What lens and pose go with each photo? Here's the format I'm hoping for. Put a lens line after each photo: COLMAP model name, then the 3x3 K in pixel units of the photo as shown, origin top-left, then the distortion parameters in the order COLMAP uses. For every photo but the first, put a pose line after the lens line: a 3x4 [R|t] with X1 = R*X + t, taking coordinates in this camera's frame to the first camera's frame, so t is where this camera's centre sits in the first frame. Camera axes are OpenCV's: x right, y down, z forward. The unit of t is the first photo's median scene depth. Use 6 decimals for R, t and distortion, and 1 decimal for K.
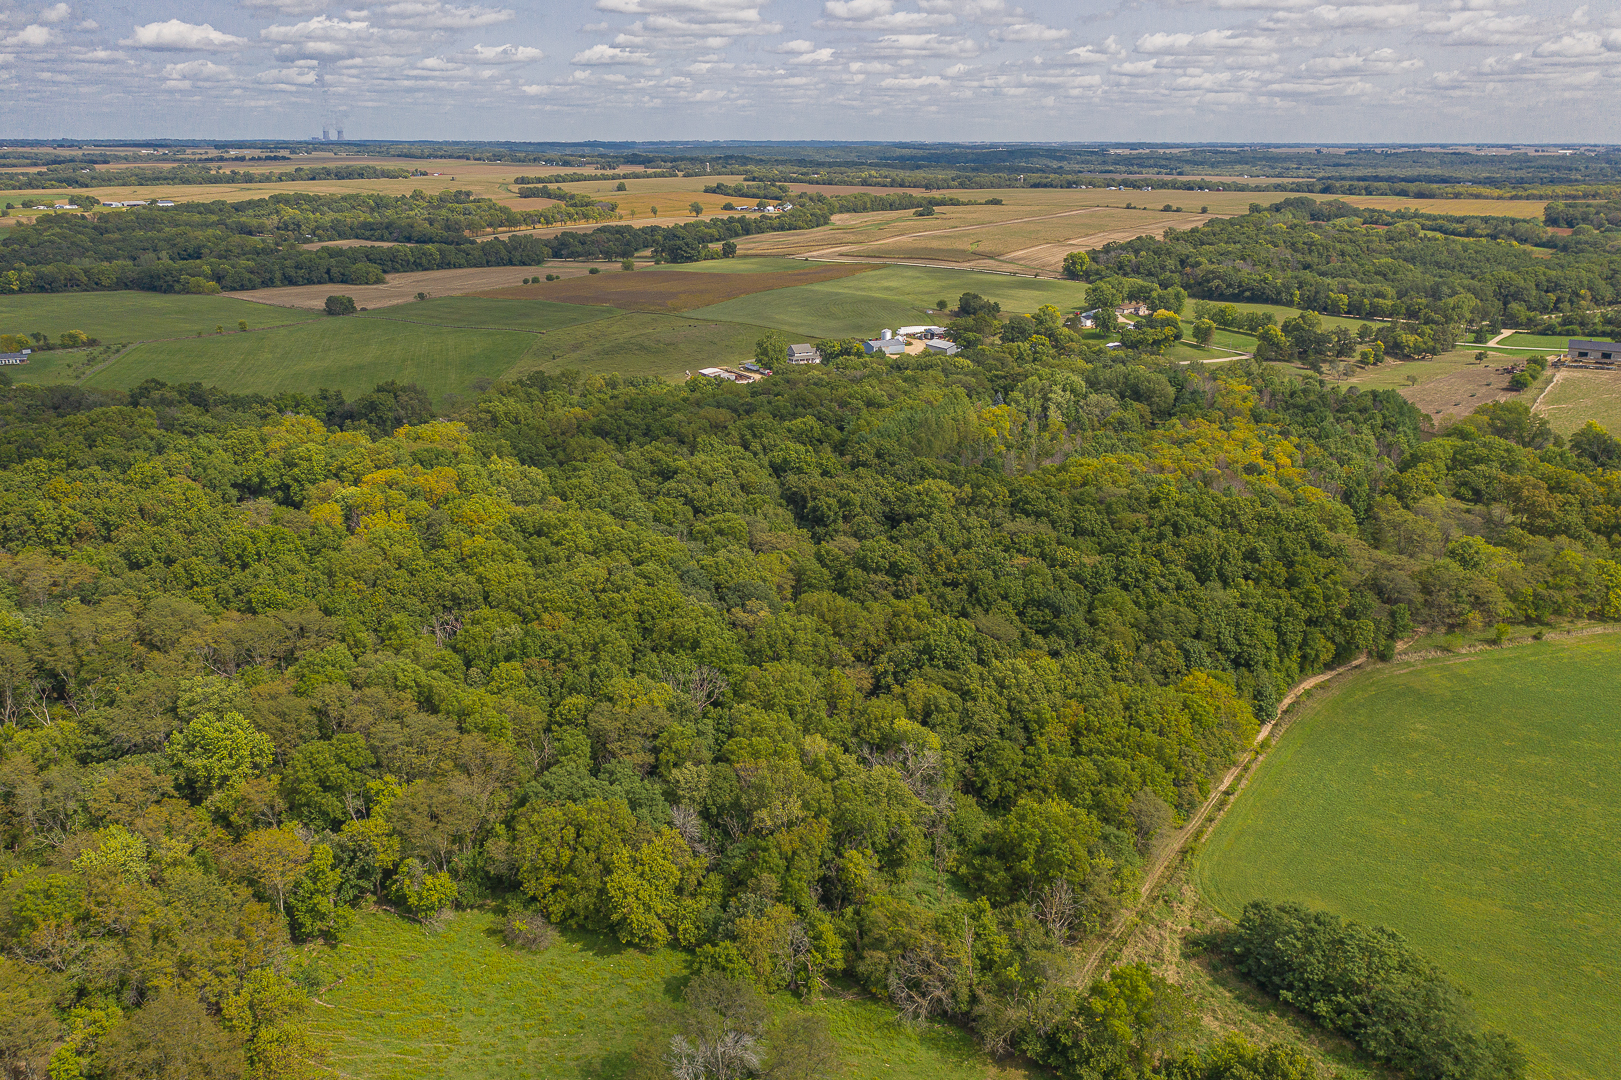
lens RADIAL K [[1334.7, 0, 810.5], [0, 1334.7, 540.0], [0, 0, 1]] dist [0.001090, 0.003782]
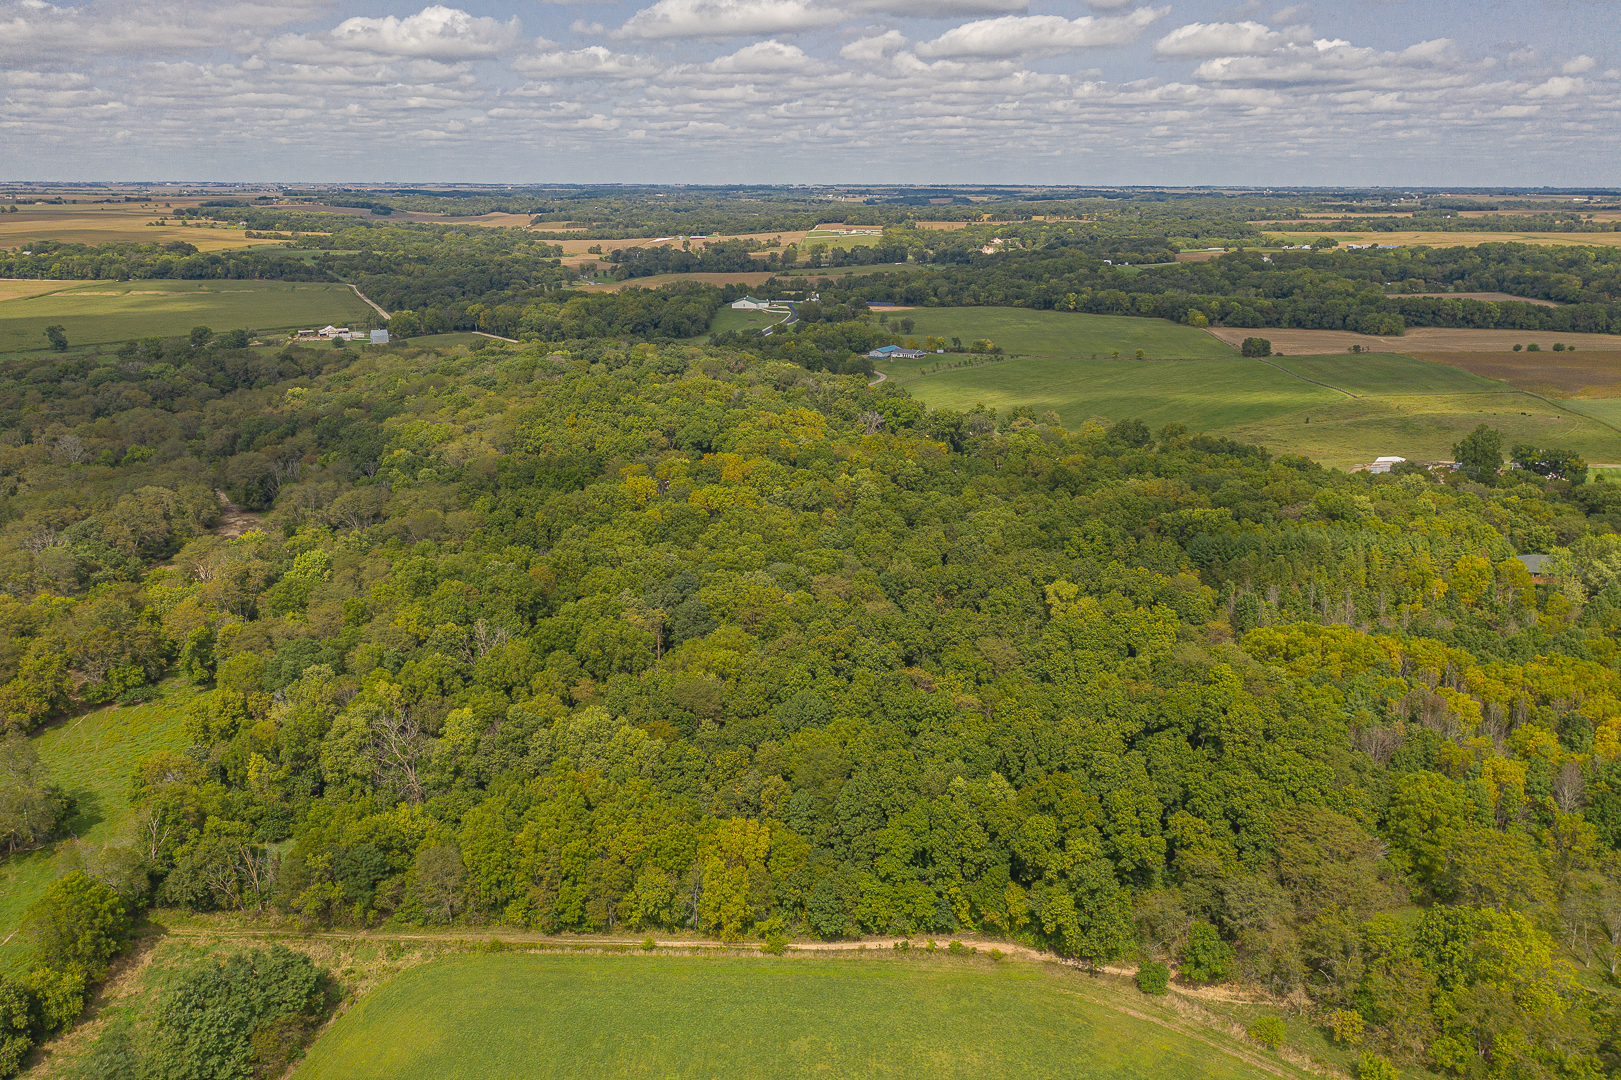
lens RADIAL K [[1334.7, 0, 810.5], [0, 1334.7, 540.0], [0, 0, 1]] dist [0.001090, 0.003782]
pose [[0.535964, 0.221865, -0.814566, 0.271402], [-0.249397, 0.963399, 0.098306, -0.044911], [0.806563, 0.150462, 0.571679, 0.156245]]
